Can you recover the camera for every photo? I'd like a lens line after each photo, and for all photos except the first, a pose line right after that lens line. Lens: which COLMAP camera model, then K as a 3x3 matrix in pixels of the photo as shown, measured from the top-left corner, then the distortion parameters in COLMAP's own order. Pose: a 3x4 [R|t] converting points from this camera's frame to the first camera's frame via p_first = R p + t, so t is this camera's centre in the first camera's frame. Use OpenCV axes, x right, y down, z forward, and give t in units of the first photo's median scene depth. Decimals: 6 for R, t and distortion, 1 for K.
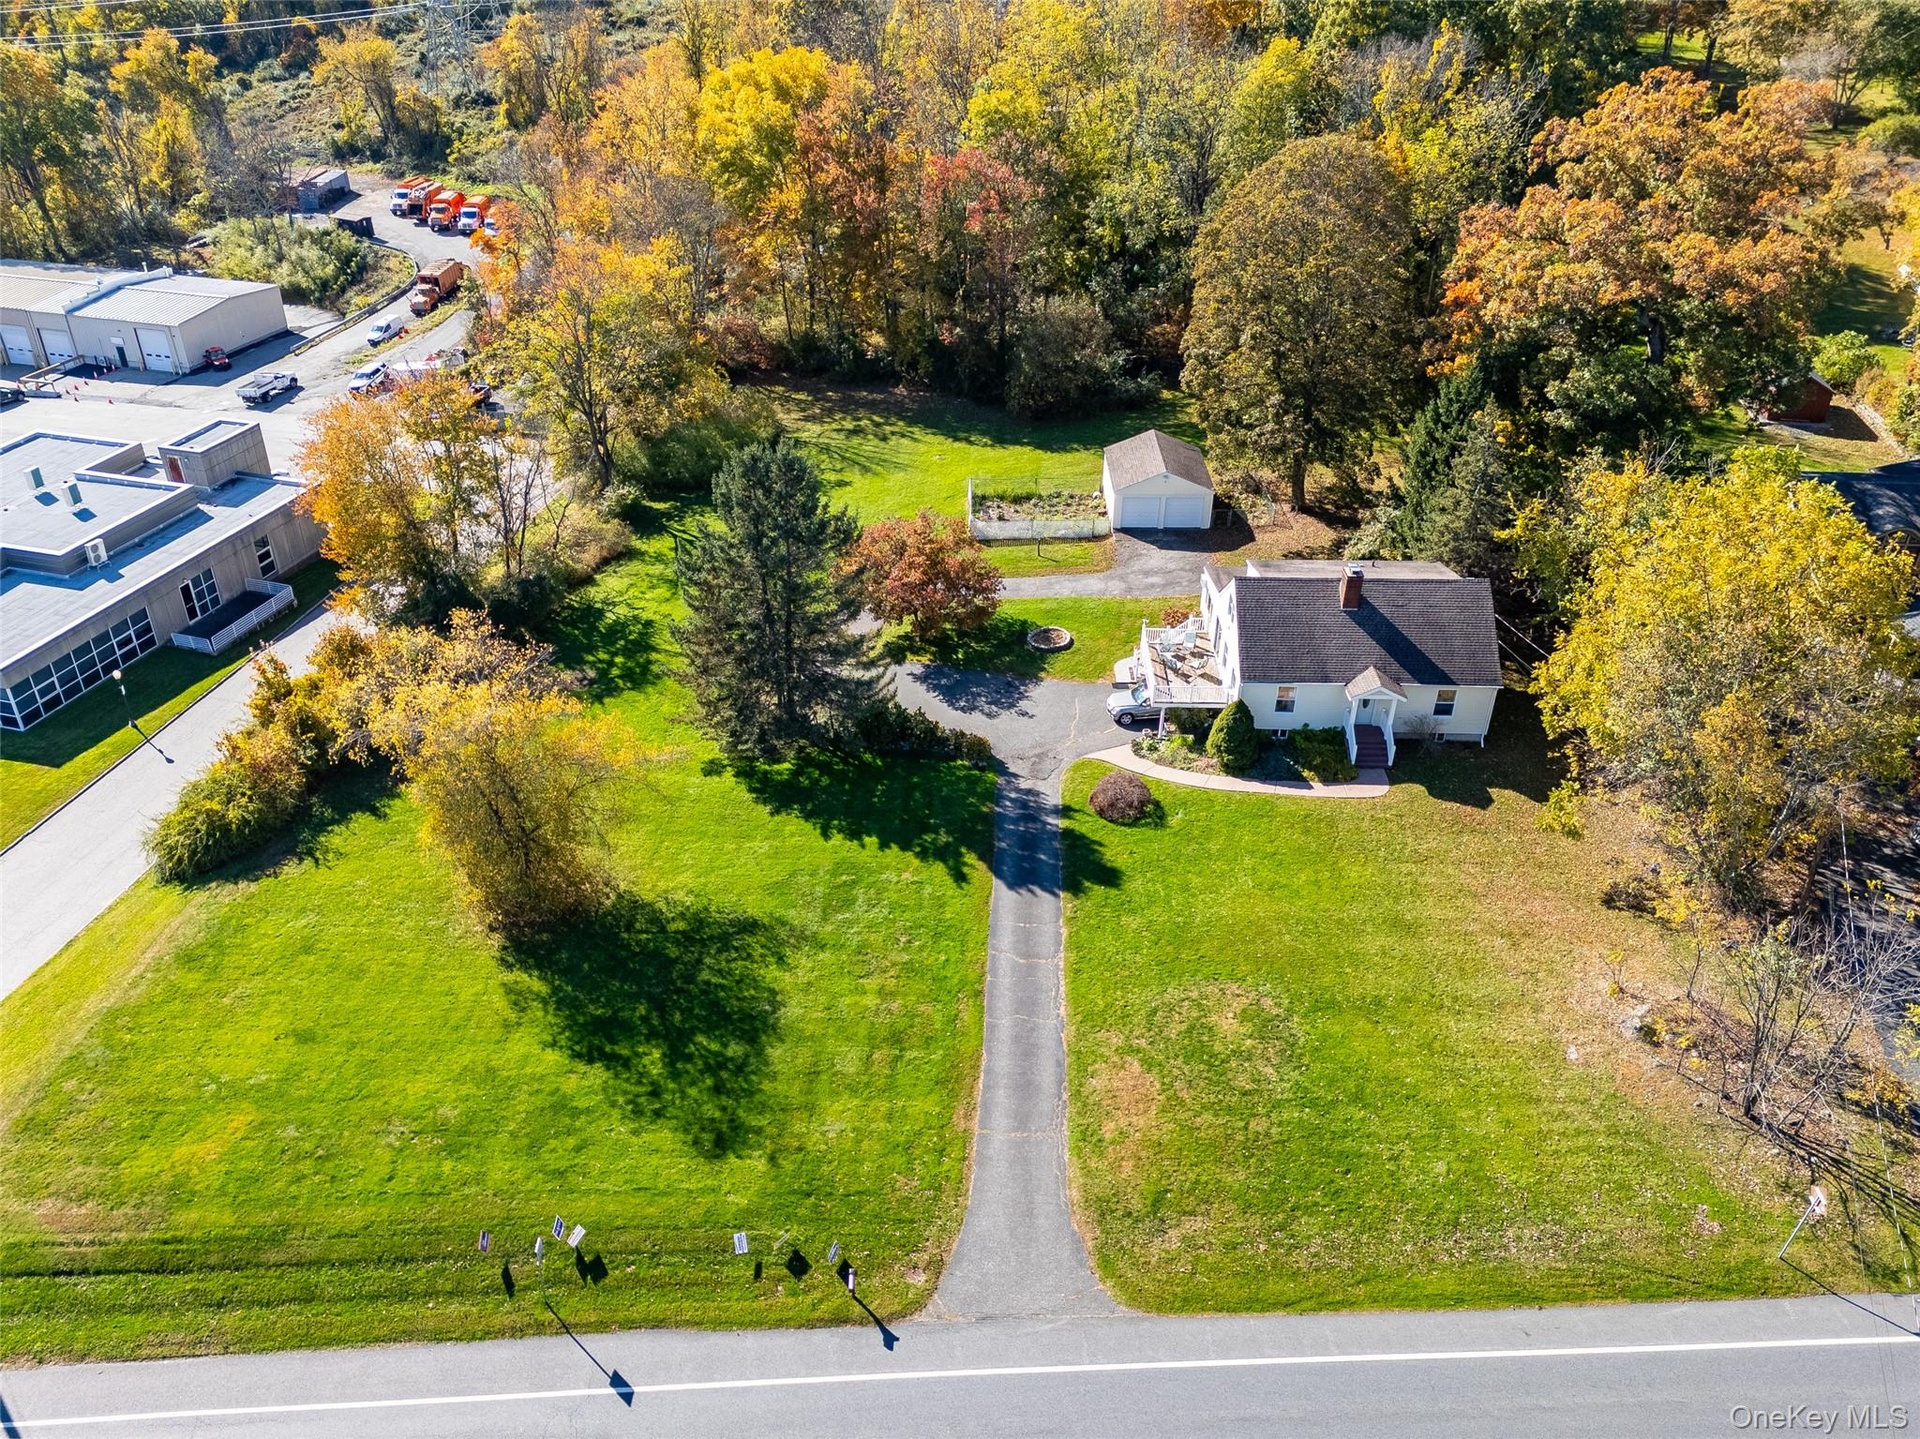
lens RADIAL K [[1267.9, 0, 959.2], [0, 1267.9, 720.5], [0, 0, 1]] dist [0.004379, 0.000770]
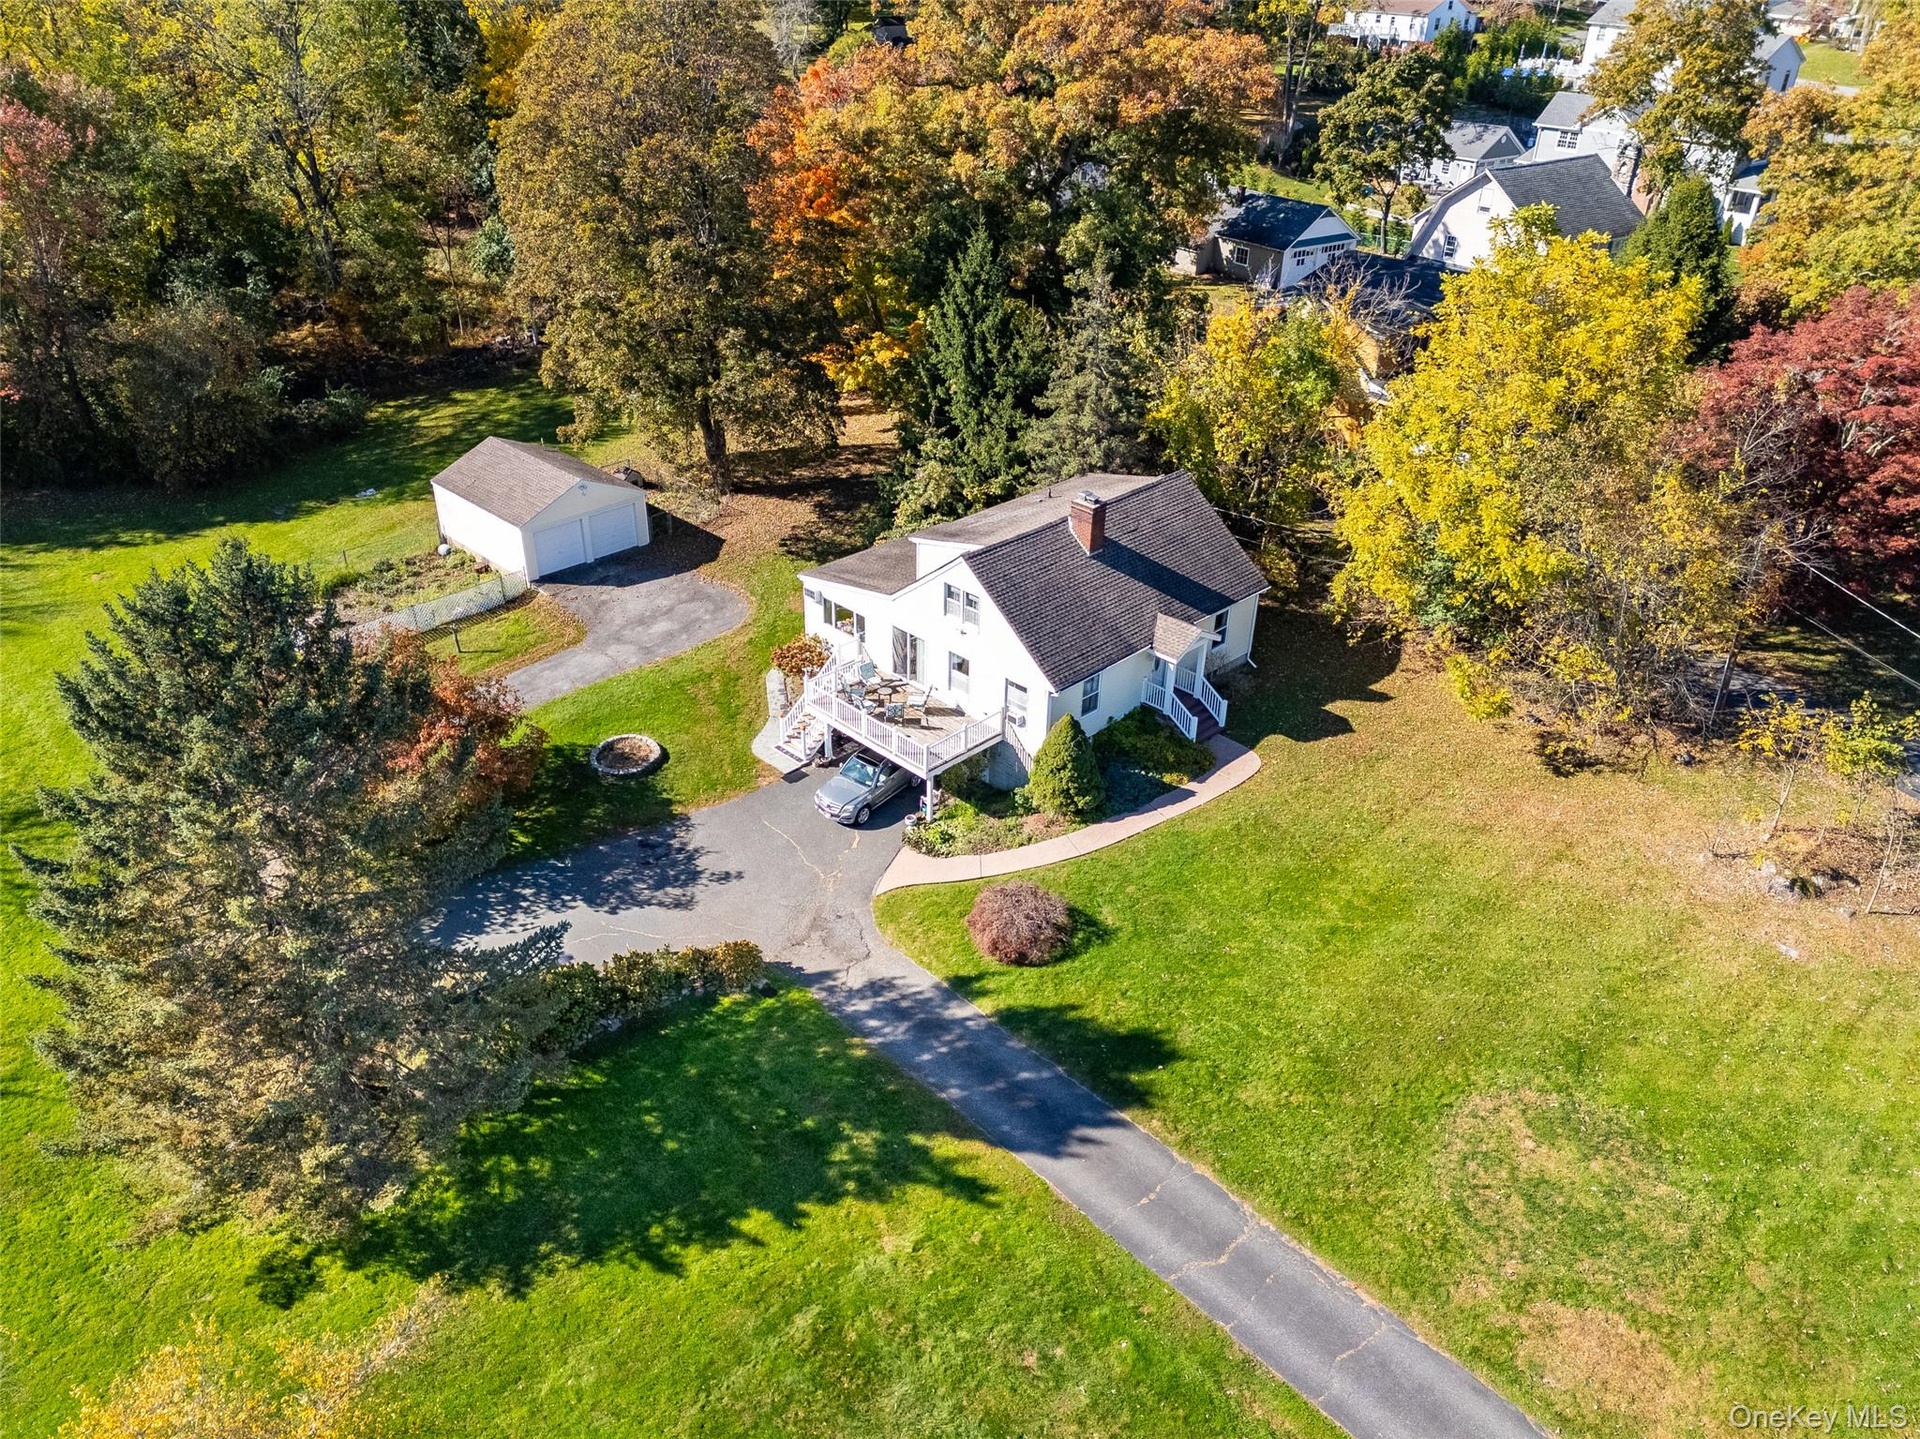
lens RADIAL K [[1267.9, 0, 960.3], [0, 1267.9, 717.6], [0, 0, 1]] dist [0.004379, 0.000770]
pose [[0.703410, -0.363459, 0.610829, -0.251254], [0.367722, 0.921514, 0.124869, -0.129381], [-0.608272, 0.136781, 0.781854, 0.508634]]
